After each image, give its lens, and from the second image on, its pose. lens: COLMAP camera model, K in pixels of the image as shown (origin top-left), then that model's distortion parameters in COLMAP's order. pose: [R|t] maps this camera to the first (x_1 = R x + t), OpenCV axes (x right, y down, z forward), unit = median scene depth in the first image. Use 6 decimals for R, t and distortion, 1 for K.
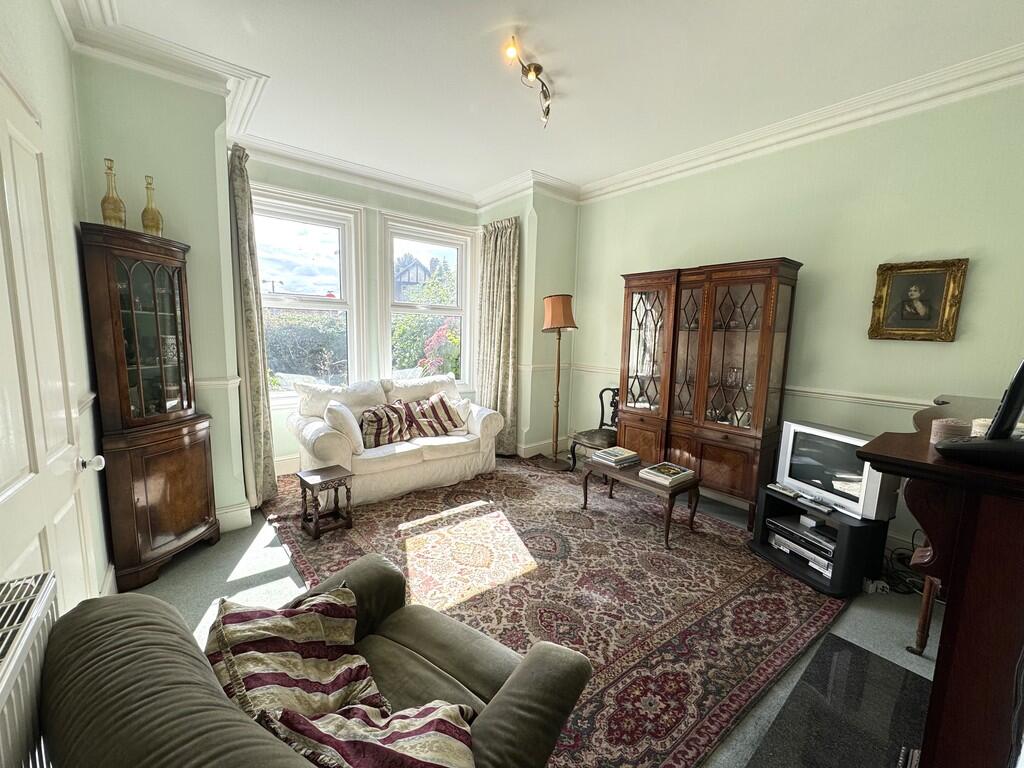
lens RADIAL K [[410.1, 0, 513.1], [0, 410.1, 385.6], [0, 0, 1]] dist [0.000534, -0.000061]
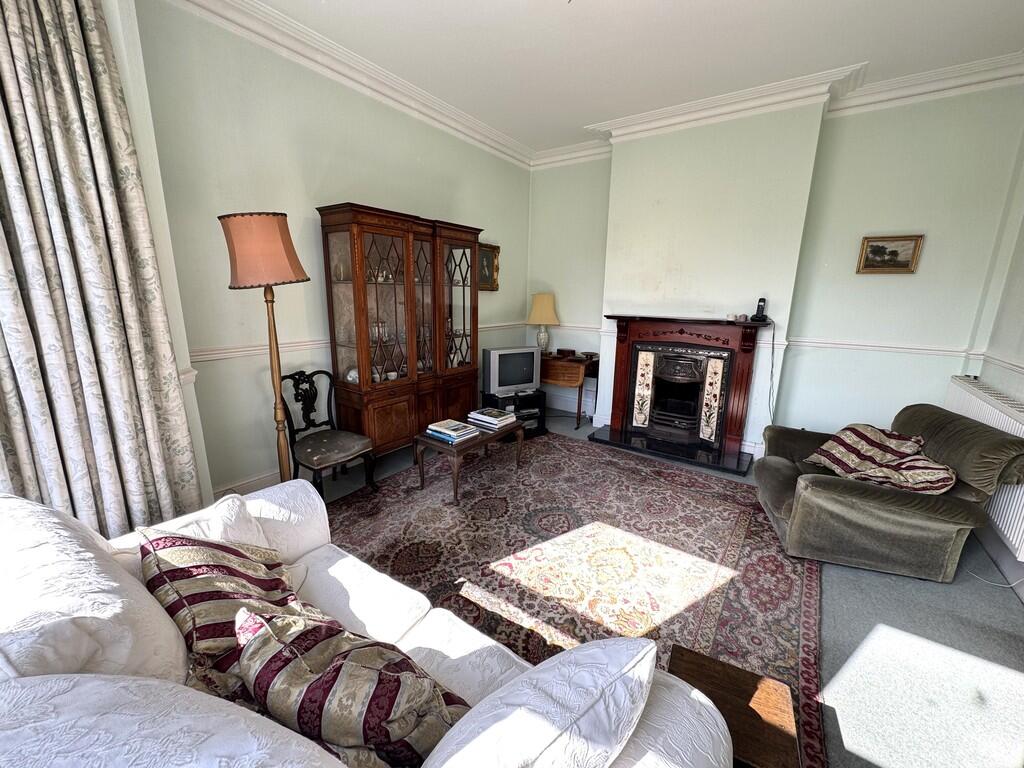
lens RADIAL K [[410.1, 0, 513.4], [0, 410.1, 382.4], [0, 0, 1]] dist [0.000534, -0.000061]
pose [[-0.270370, -0.243381, 0.931486, -0.634419], [0.099370, 0.955298, 0.278445, -0.175323], [-0.957614, 0.167845, -0.234100, 1.138096]]
